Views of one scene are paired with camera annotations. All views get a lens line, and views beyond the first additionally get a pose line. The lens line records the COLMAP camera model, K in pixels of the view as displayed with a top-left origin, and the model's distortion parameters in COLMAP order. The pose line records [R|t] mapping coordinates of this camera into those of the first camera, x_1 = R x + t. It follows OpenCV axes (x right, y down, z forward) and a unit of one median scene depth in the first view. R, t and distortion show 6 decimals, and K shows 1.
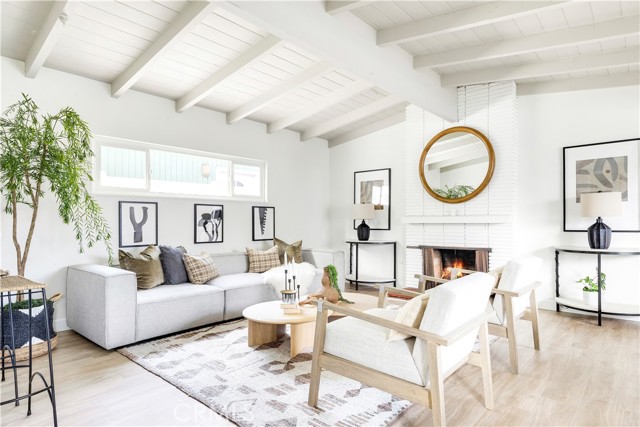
lens RADIAL K [[355.3, 0, 316.3], [0, 355.3, 219.3], [0, 0, 1]] dist [-0.002362, -0.000542]
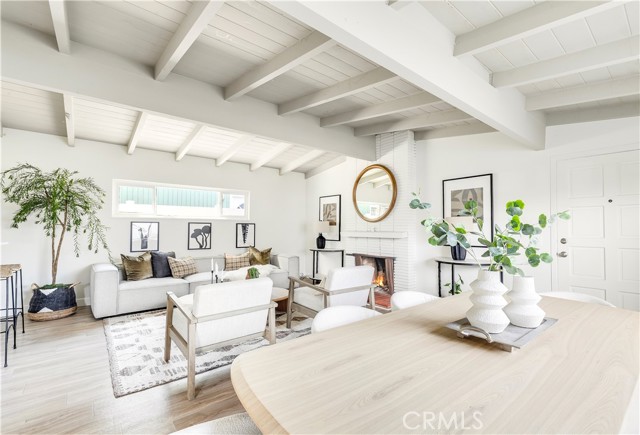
lens RADIAL K [[281.3, 0, 323.4], [0, 281.3, 219.9], [0, 0, 1]] dist [-0.004213, -0.000778]
pose [[0.989809, 0.001300, -0.142397, 0.400117], [-0.004806, 0.999694, -0.024279, -0.031284], [0.142322, 0.024716, 0.989512, -0.067890]]
